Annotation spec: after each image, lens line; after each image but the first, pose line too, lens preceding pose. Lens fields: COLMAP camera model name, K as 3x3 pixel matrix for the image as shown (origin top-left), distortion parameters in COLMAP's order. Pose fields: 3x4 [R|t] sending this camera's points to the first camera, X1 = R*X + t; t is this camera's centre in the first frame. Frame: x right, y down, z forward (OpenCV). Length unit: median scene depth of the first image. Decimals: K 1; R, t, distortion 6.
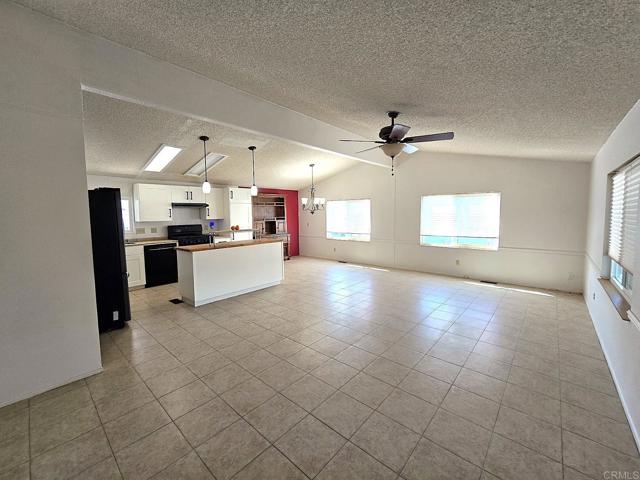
lens RADIAL K [[266.3, 0, 320.7], [0, 266.3, 234.3], [0, 0, 1]] dist [-0.010189, 0.001931]
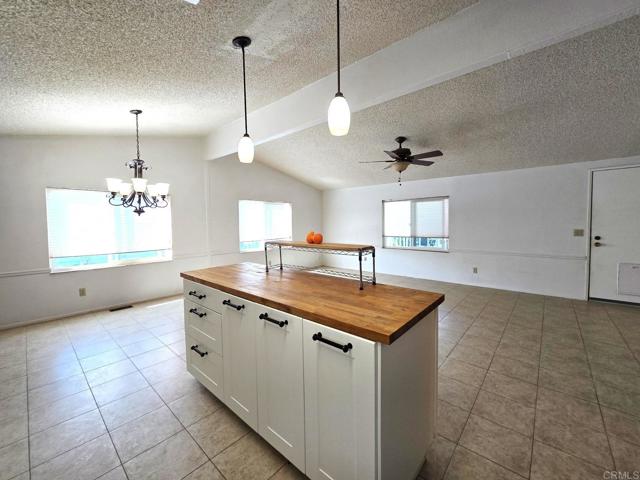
lens RADIAL K [[266.3, 0, 319.7], [0, 266.3, 234.8], [0, 0, 1]] dist [-0.010189, 0.001931]
pose [[0.000099, -0.033985, 0.999422, -0.586579], [0.090589, 0.995313, 0.033836, -0.032181], [-0.995888, 0.090533, 0.003177, 0.799597]]
